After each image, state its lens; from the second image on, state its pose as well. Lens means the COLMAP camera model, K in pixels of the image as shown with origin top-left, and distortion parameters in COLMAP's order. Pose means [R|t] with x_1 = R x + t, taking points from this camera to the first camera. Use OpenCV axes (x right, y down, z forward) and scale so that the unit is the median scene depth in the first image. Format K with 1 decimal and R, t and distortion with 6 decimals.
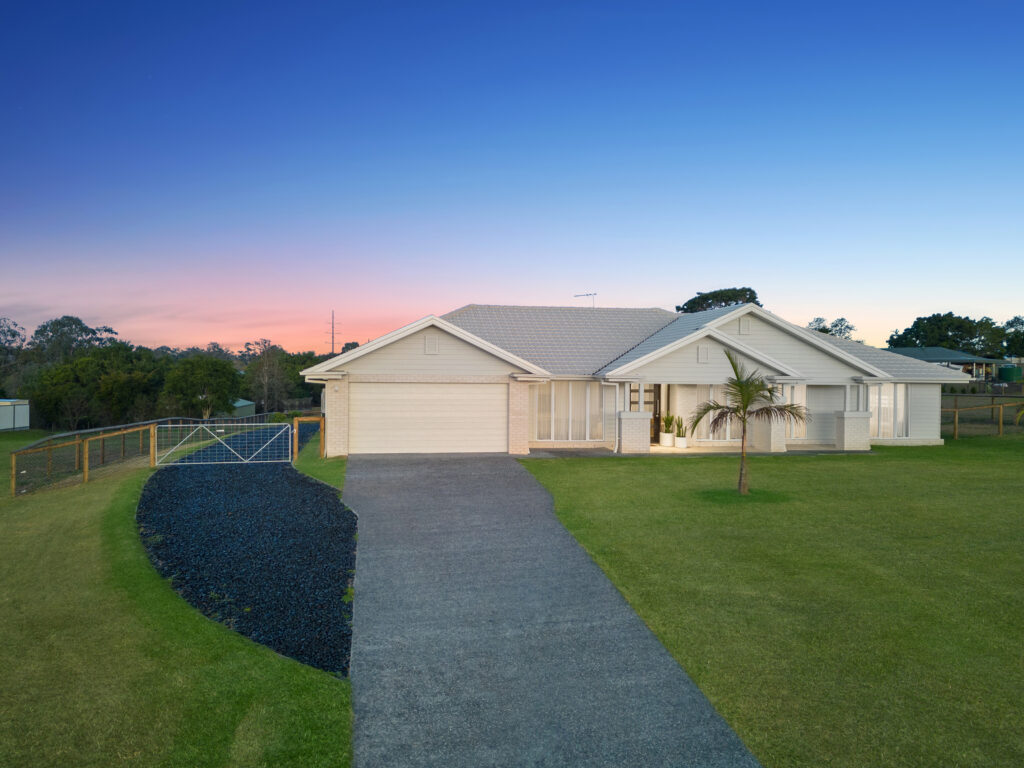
lens RADIAL K [[716.7, 0, 511.7], [0, 716.7, 386.8], [0, 0, 1]] dist [0.004722, 0.000603]
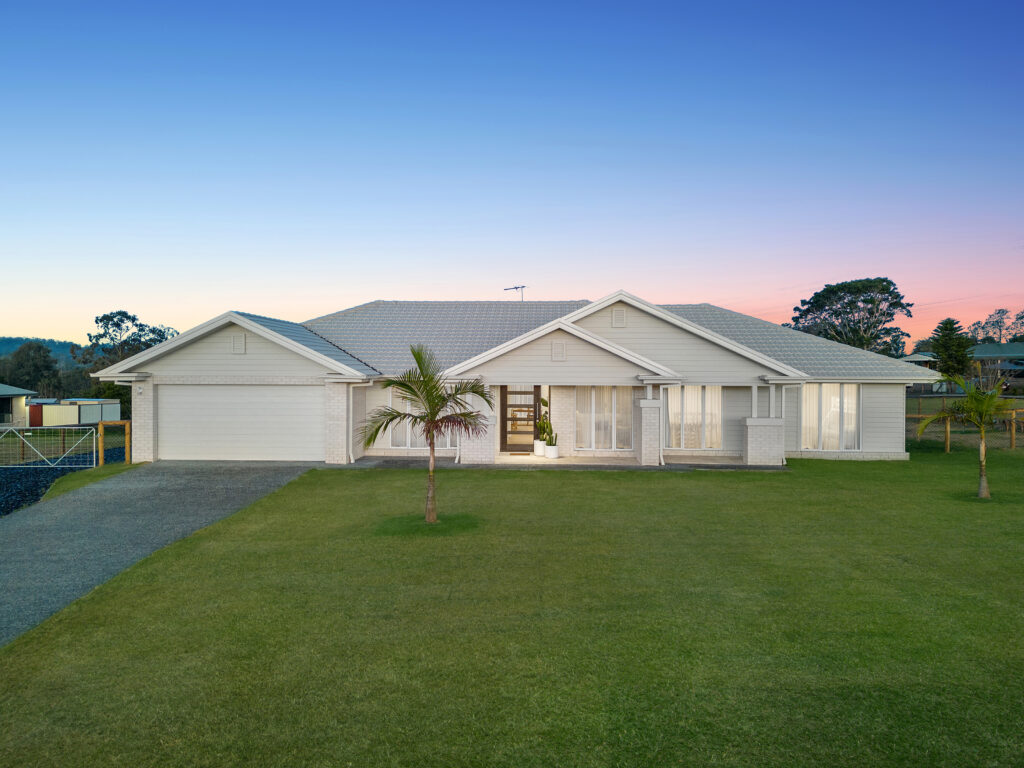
lens RADIAL K [[713.4, 0, 511.8], [0, 713.4, 379.2], [0, 0, 1]] dist [0.040338, 0.000582]
pose [[0.982548, -0.002727, -0.185992, 0.336158], [0.000844, 0.999948, -0.010207, -0.002192], [0.186010, 0.009872, 0.982498, 0.125301]]
